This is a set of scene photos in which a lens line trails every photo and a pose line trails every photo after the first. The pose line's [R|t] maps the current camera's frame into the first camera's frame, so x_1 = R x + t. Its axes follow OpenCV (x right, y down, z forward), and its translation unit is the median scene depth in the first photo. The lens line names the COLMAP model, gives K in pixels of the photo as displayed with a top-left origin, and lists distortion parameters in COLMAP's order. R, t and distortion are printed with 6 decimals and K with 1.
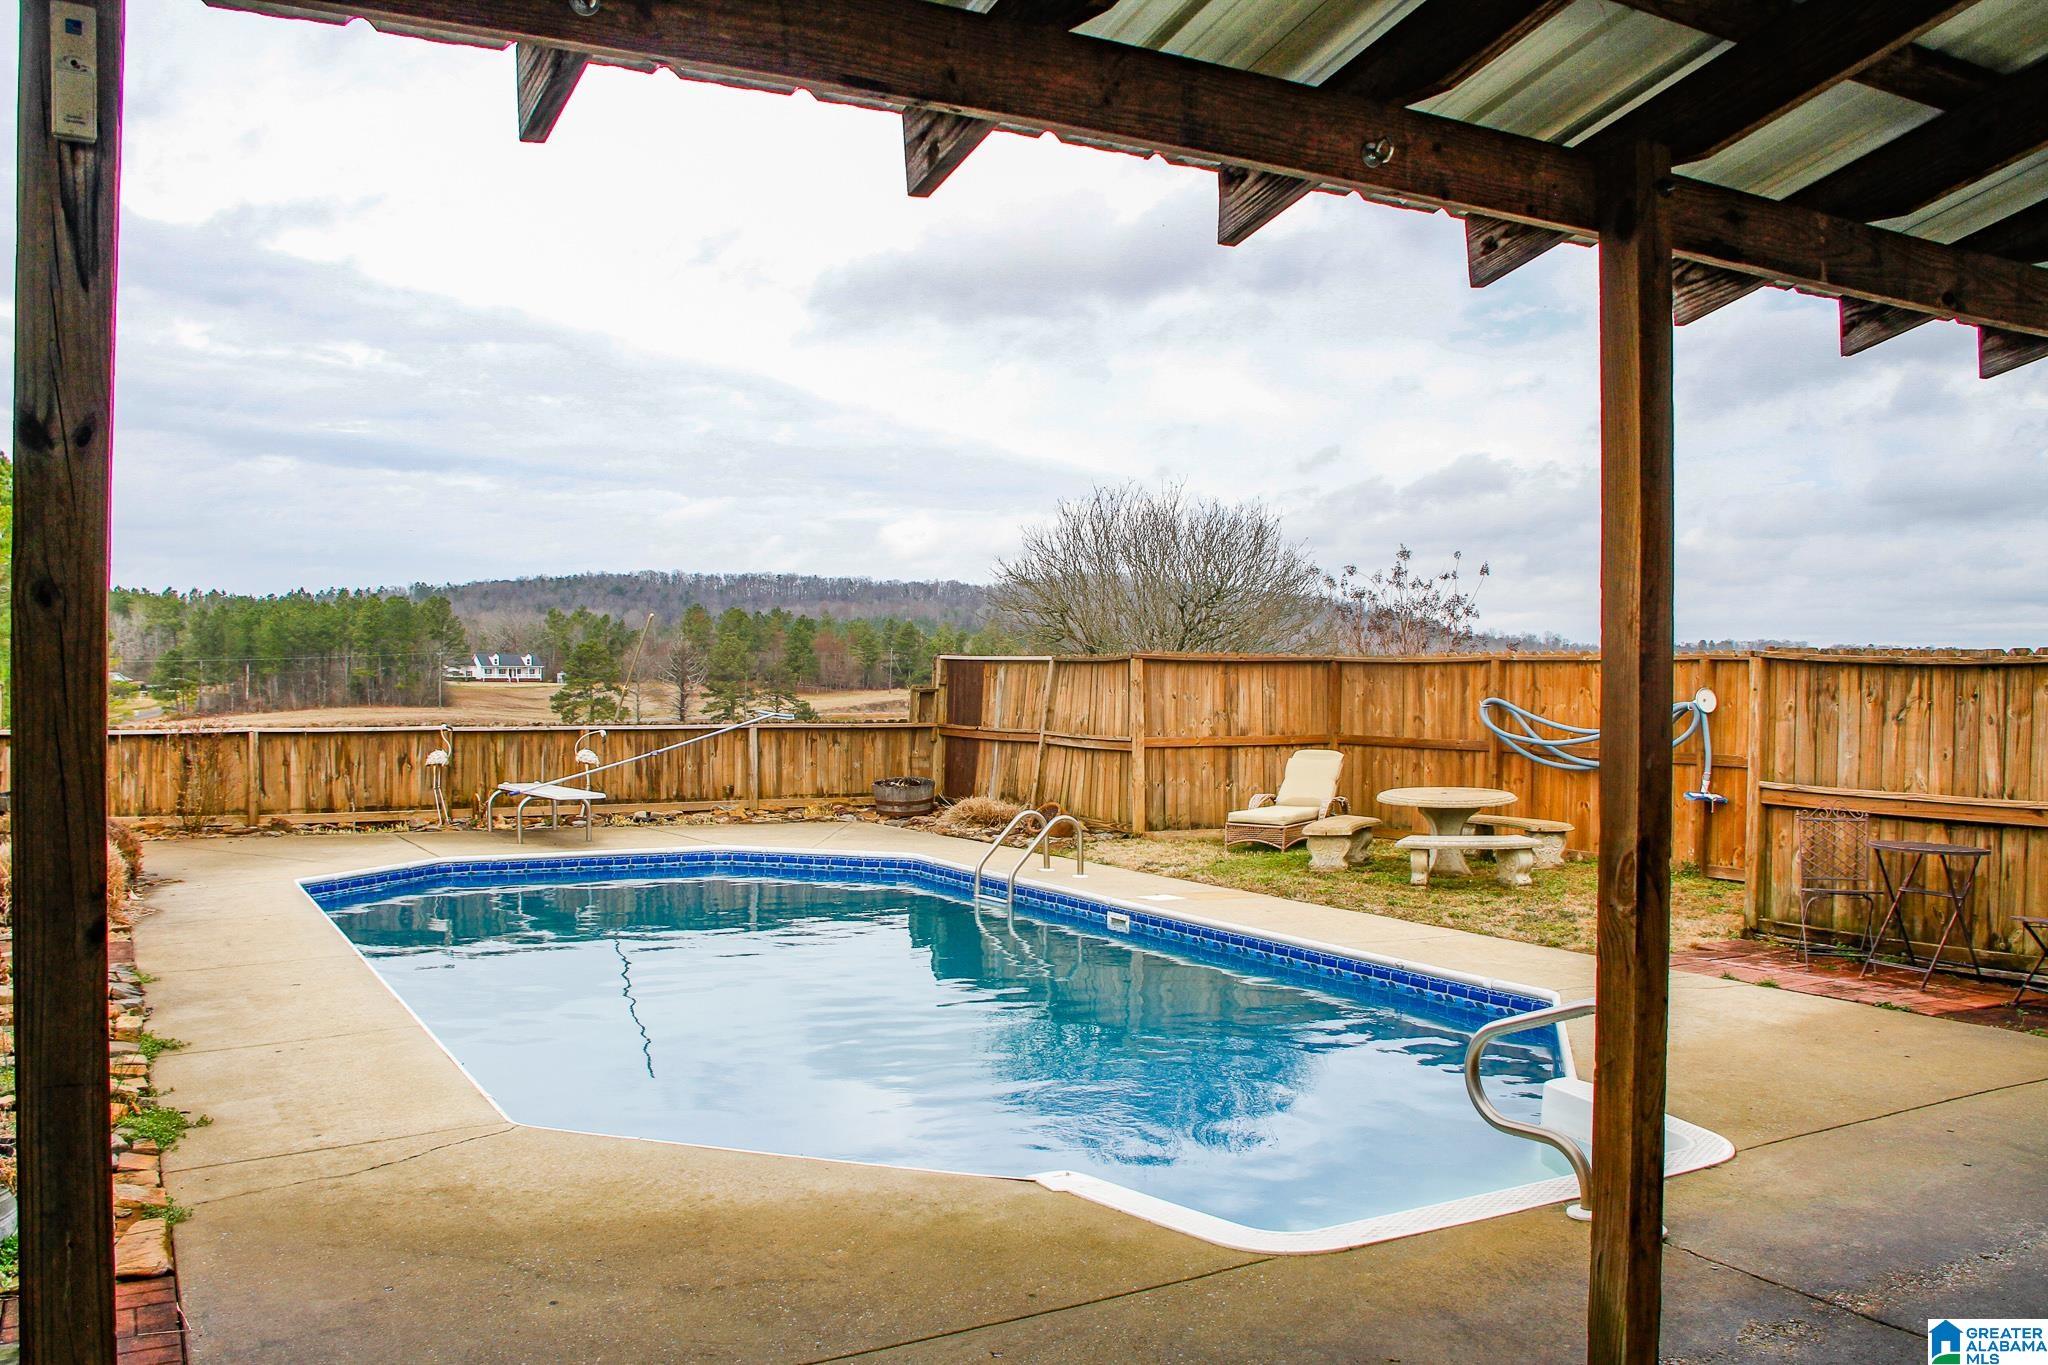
lens RADIAL K [[1749.2, 0, 995.9], [0, 1749.2, 727.8], [0, 0, 1]] dist [-0.187582, 0.151012]
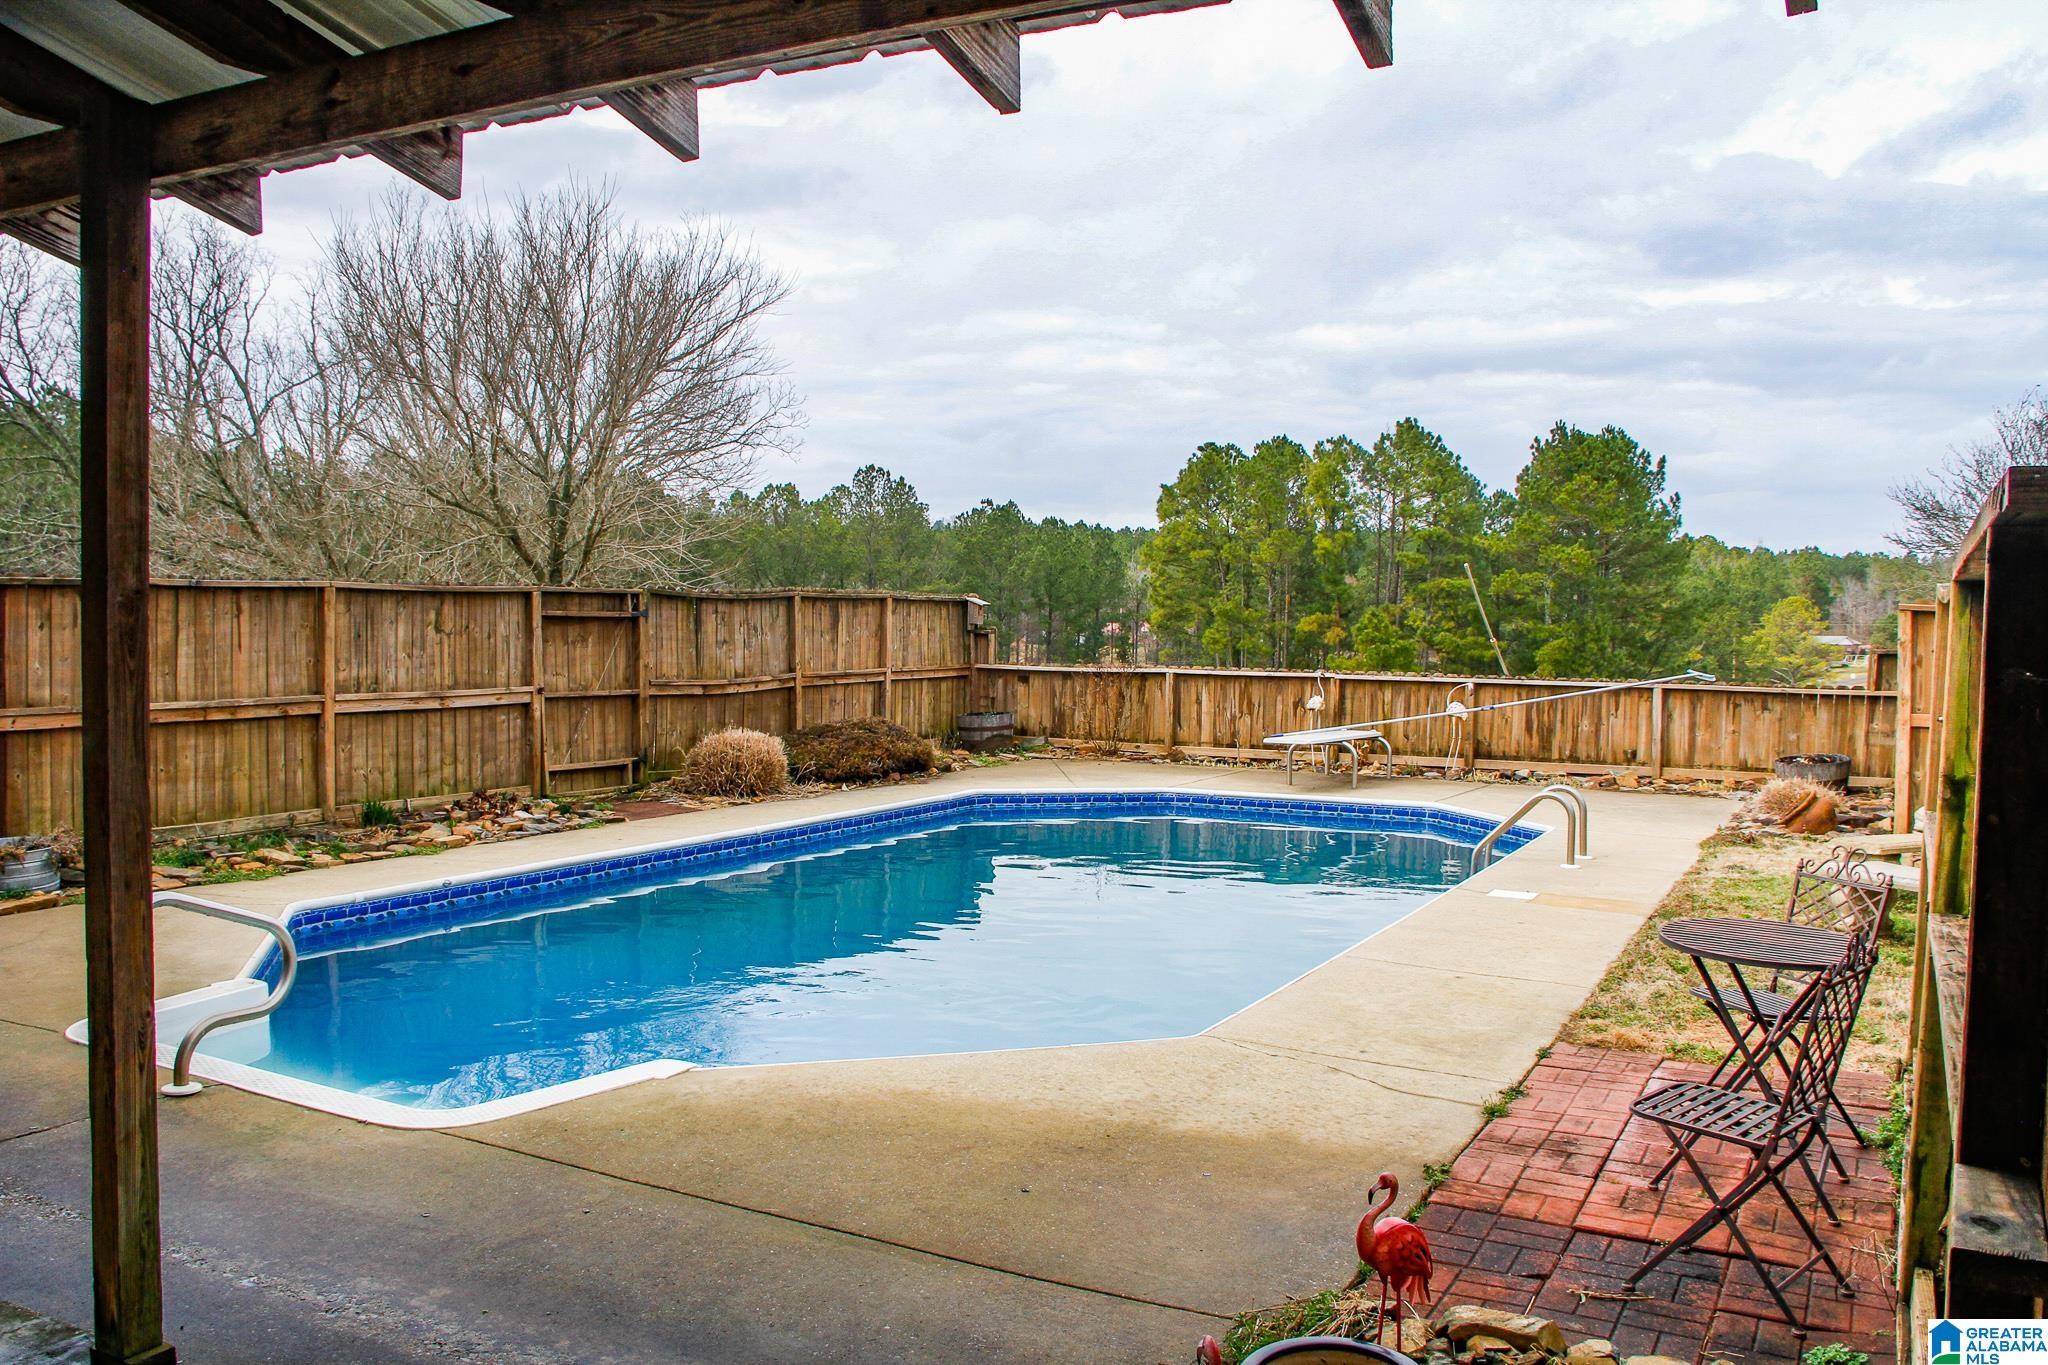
lens RADIAL K [[1749.2, 0, 1037.2], [0, 1749.2, 698.8], [0, 0, 1]] dist [-0.187582, 0.151012]
pose [[0.503401, 0.036869, -0.863266, 0.862052], [-0.034746, 0.999145, 0.022410, -0.005547], [0.863354, 0.018714, 0.504252, 0.513855]]
